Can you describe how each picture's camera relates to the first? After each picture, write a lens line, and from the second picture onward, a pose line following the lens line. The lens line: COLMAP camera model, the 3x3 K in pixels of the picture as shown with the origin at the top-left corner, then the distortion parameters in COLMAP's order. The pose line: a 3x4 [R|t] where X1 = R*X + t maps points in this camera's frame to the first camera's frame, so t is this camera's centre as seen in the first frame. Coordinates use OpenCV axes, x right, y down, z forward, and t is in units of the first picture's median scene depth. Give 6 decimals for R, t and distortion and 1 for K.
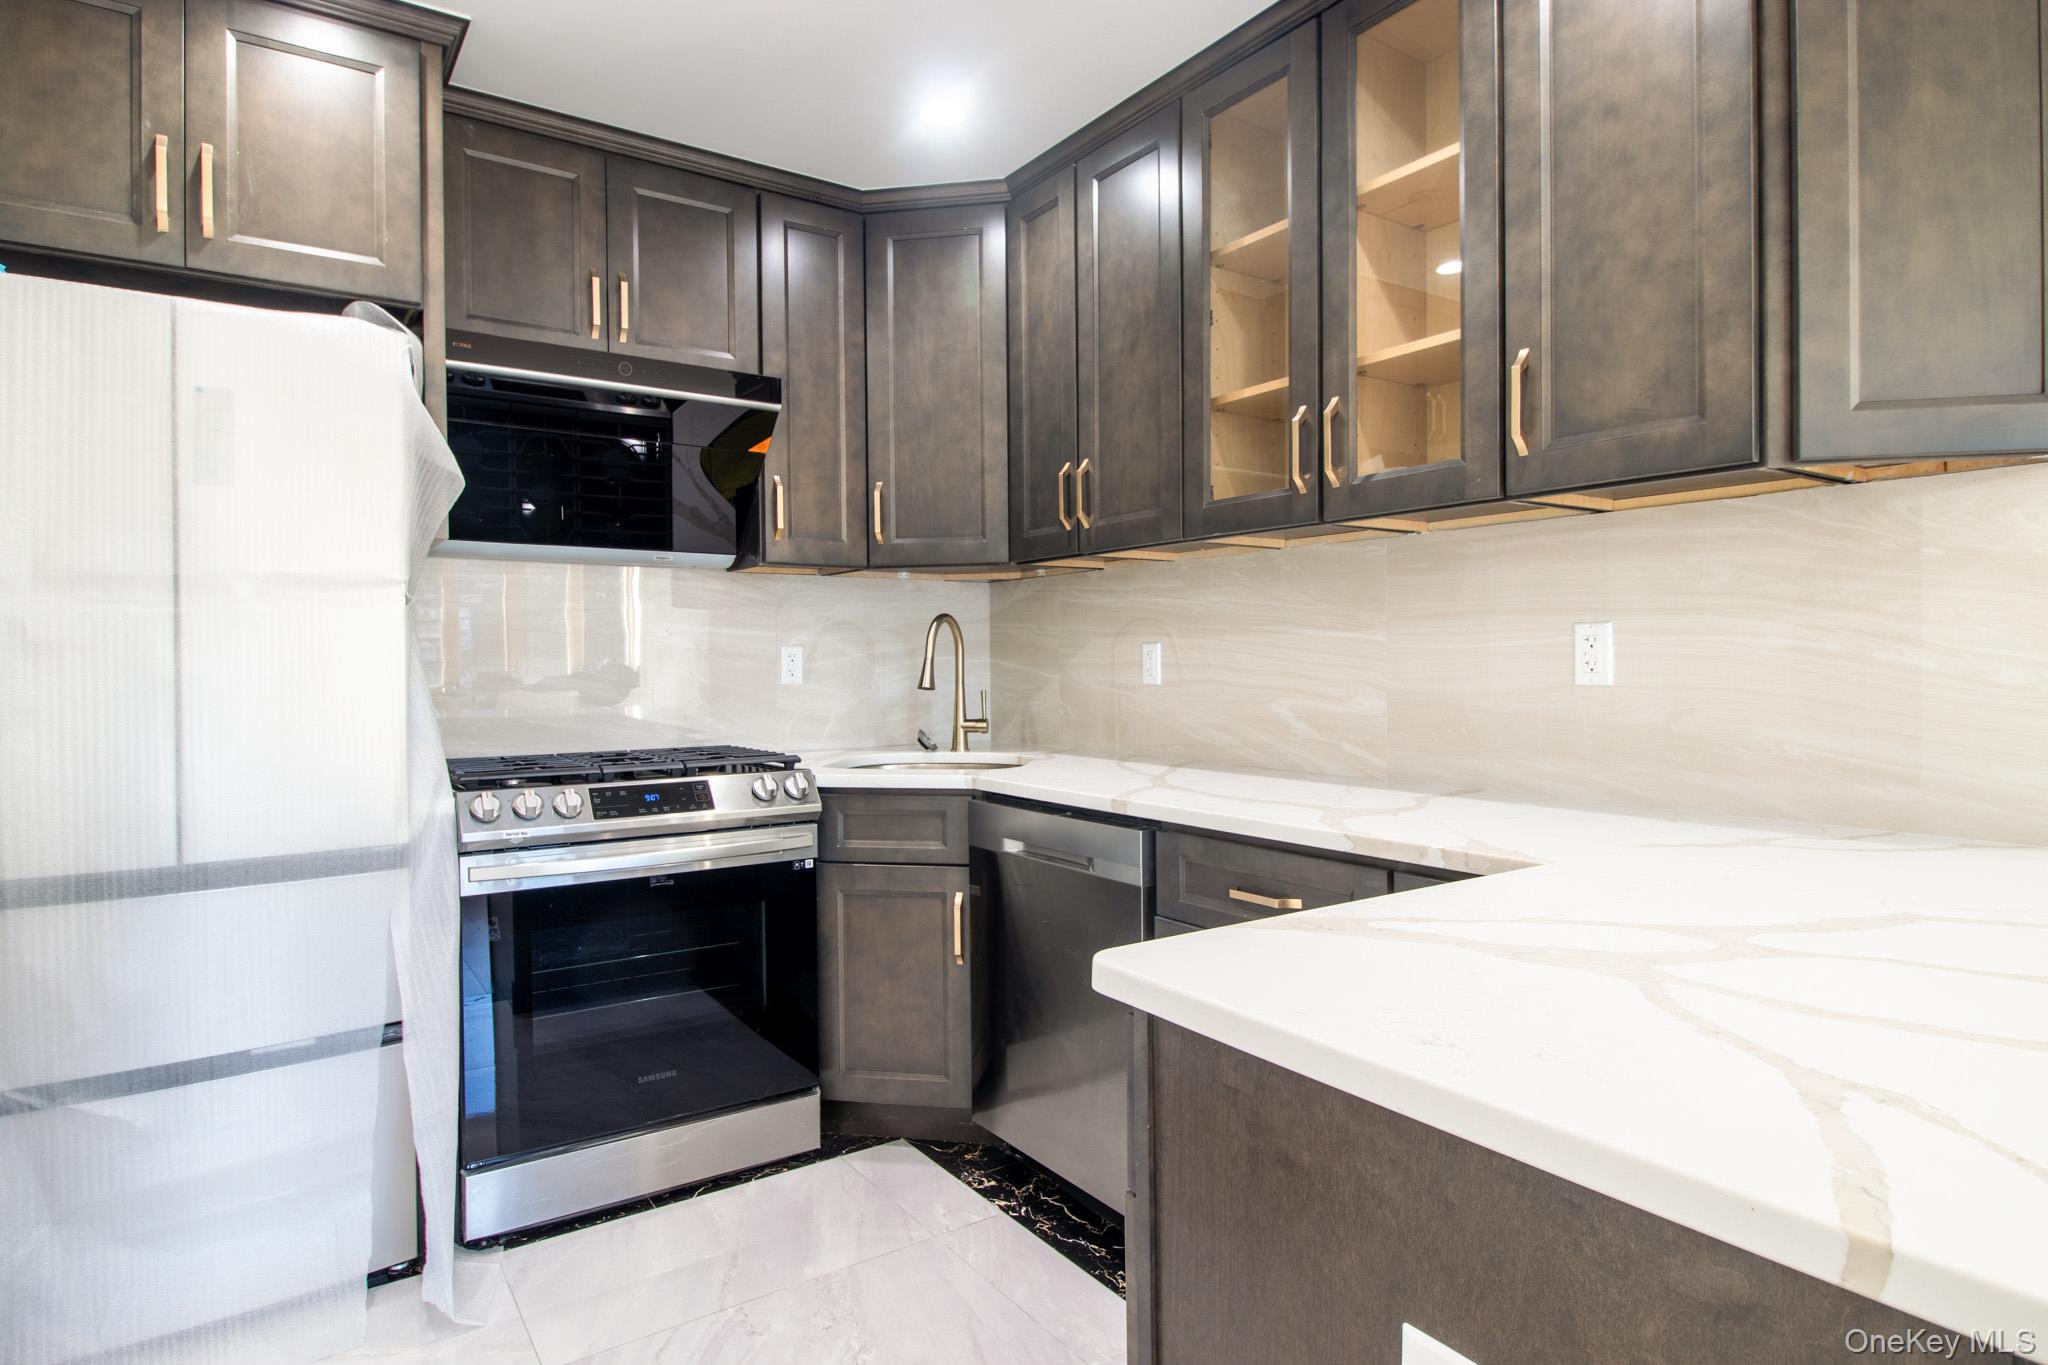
lens RADIAL K [[1105.6, 0, 1028.8], [0, 1105.6, 682.6], [0, 0, 1]] dist [-0.007705, -0.004569]
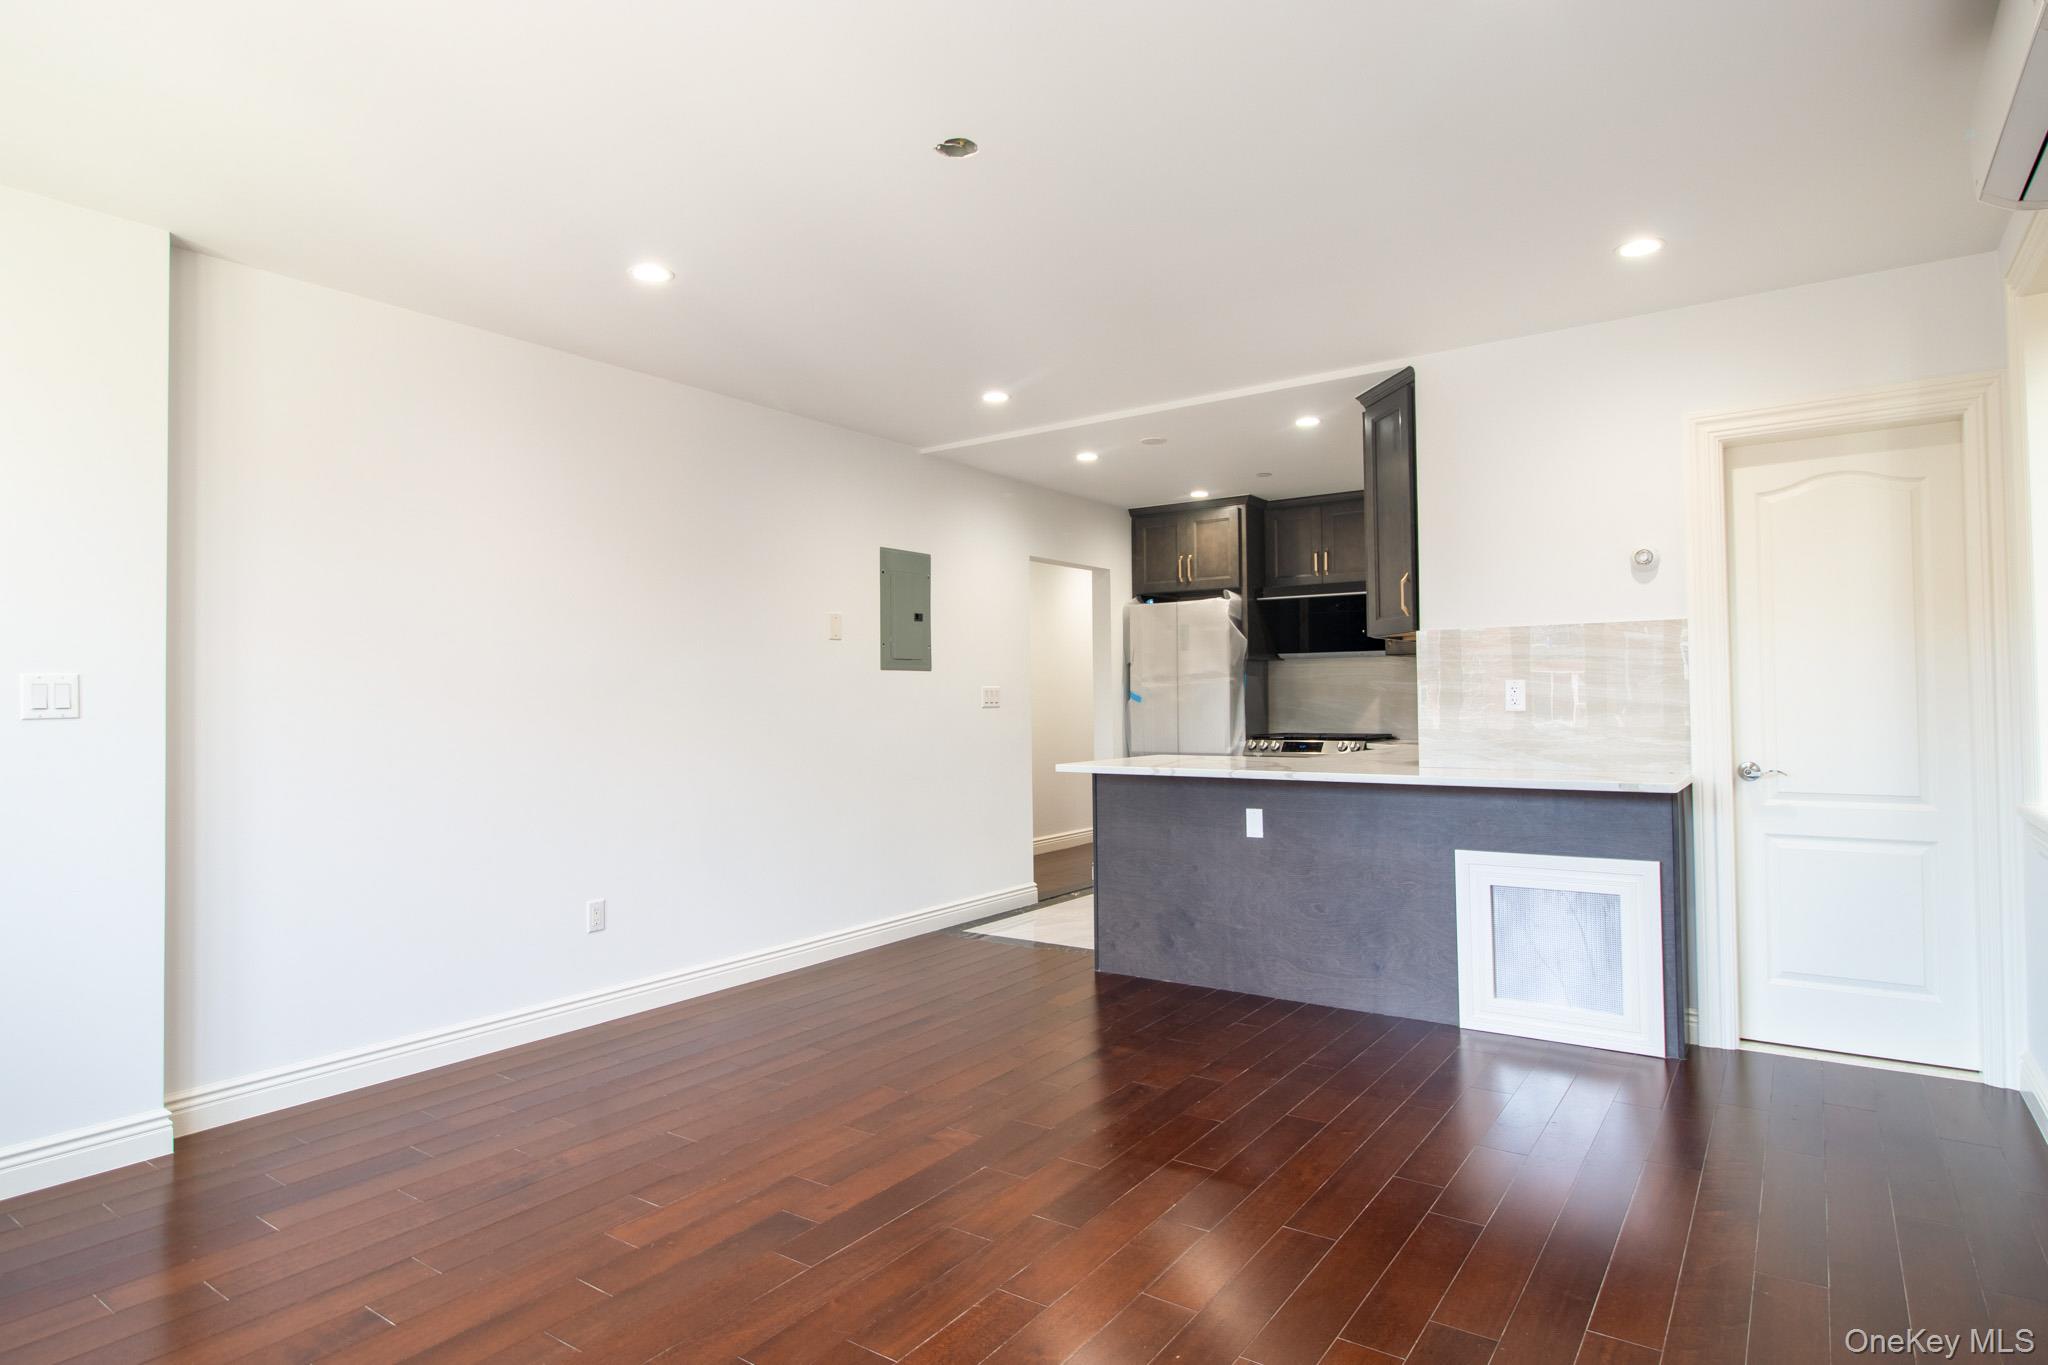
lens RADIAL K [[1105.6, 0, 1022.3], [0, 1105.6, 683.6], [0, 0, 1]] dist [-0.007705, -0.004569]
pose [[0.335098, -0.010464, -0.942125, 2.204149], [-0.009220, 0.999854, -0.014385, -0.009175], [0.942138, 0.013507, 0.334953, -0.653088]]
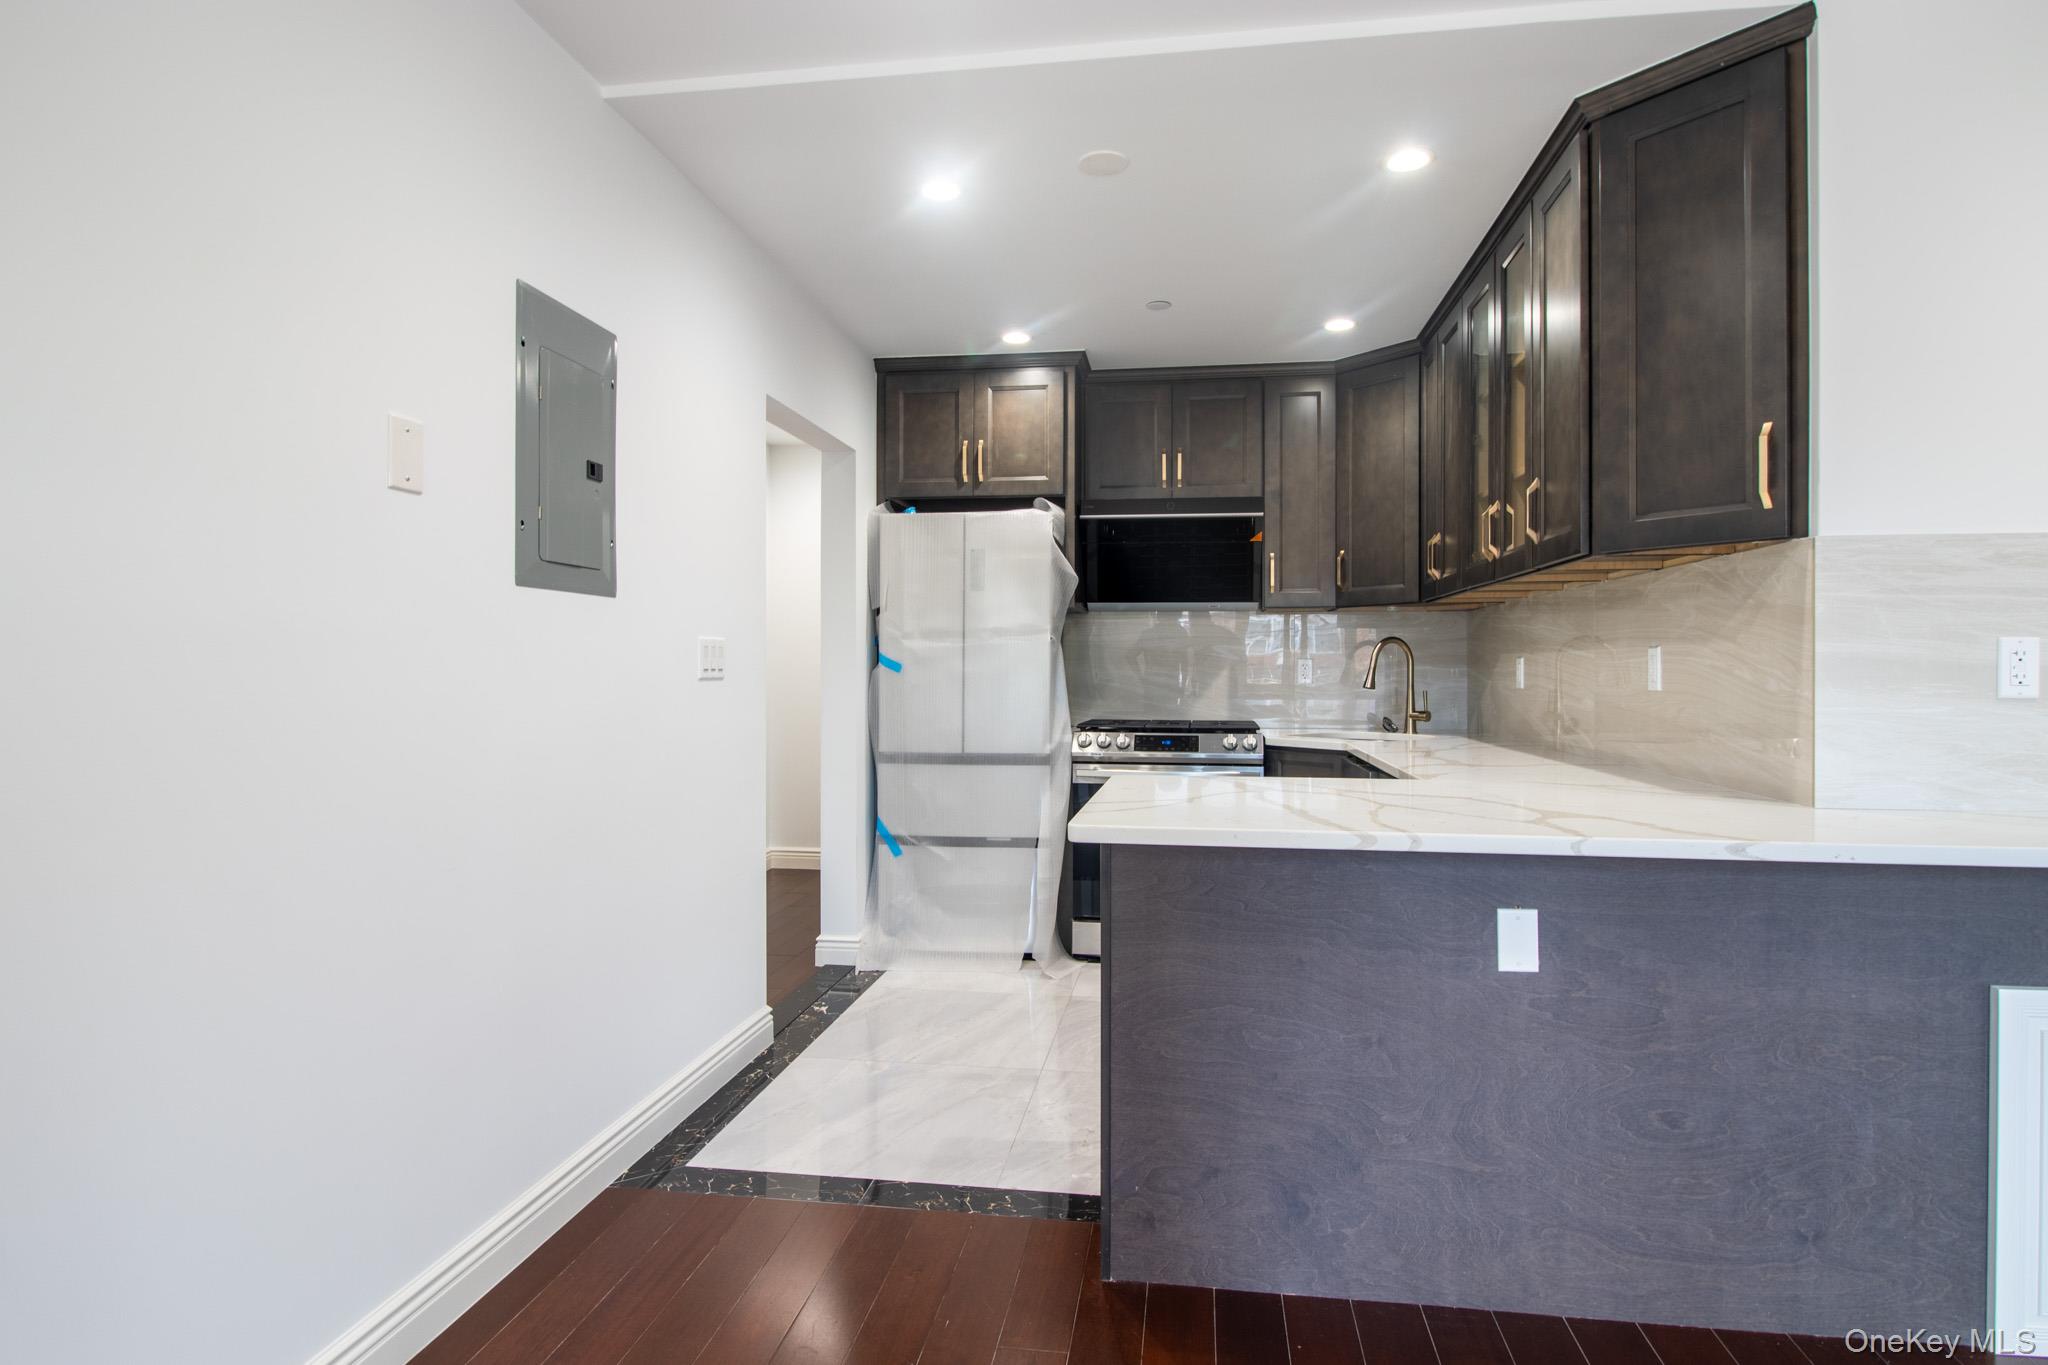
lens RADIAL K [[1105.6, 0, 1027.7], [0, 1105.6, 673.5], [0, 0, 1]] dist [-0.007705, -0.004569]
pose [[0.726149, 0.011587, -0.687439, 0.802609], [-0.020110, 0.999788, -0.004390, 0.002408], [0.687243, 0.017012, 0.726228, -0.528387]]
